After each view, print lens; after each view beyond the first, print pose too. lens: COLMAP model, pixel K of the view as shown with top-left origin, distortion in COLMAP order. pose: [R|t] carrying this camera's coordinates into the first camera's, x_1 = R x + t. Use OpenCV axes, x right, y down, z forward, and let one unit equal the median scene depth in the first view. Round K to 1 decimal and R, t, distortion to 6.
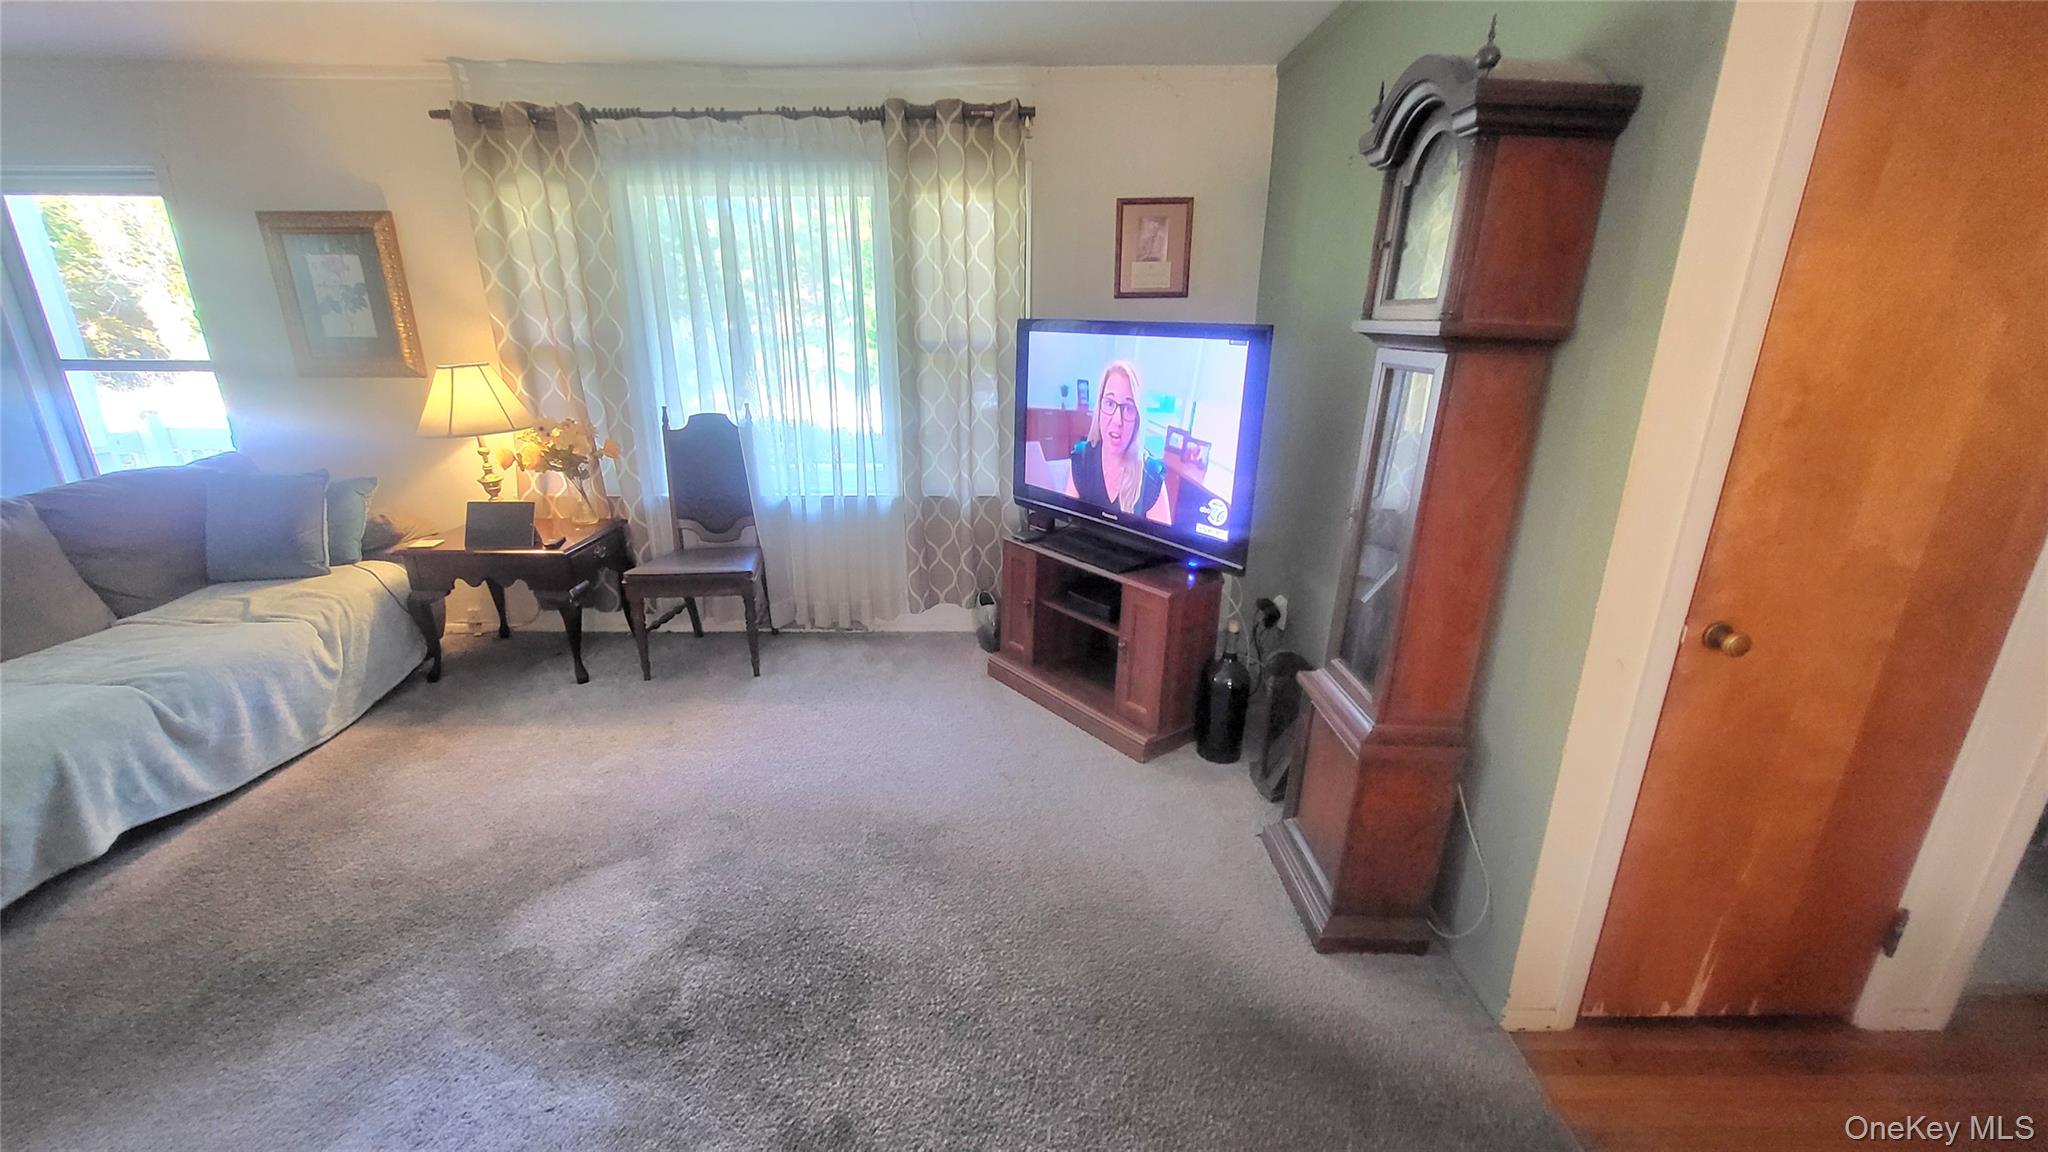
lens RADIAL K [[805.8, 0, 1024.0], [0, 805.8, 576.0], [0, 0, 1]] dist [0.008262, 0.000283]
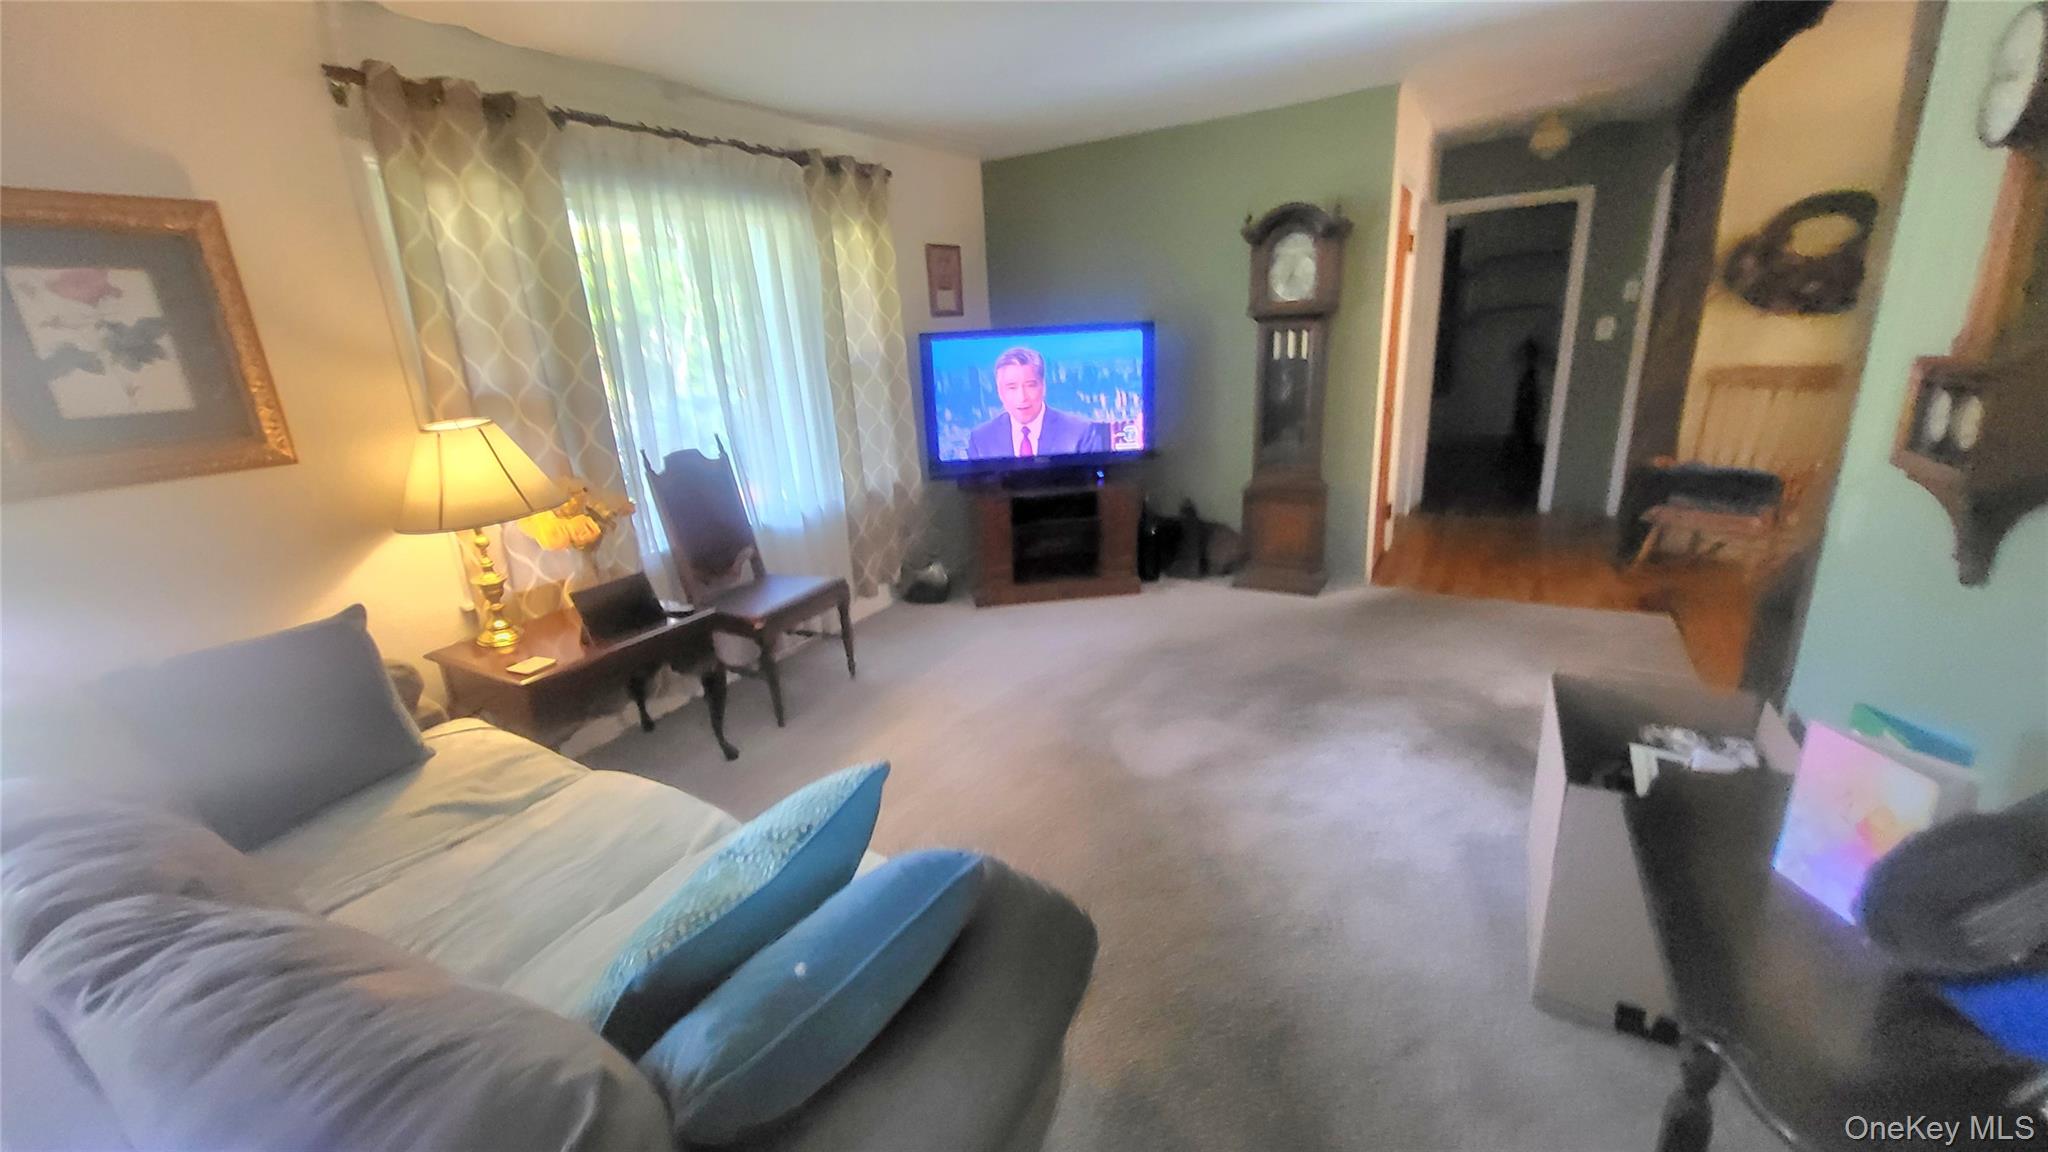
lens RADIAL K [[805.8, 0, 1024.0], [0, 805.8, 576.0], [0, 0, 1]] dist [0.008262, 0.000283]
pose [[0.514013, -0.281513, 0.810272, -1.044973], [0.322626, 0.938700, 0.121469, -0.059029], [-0.794798, 0.198978, 0.573328, 0.212391]]
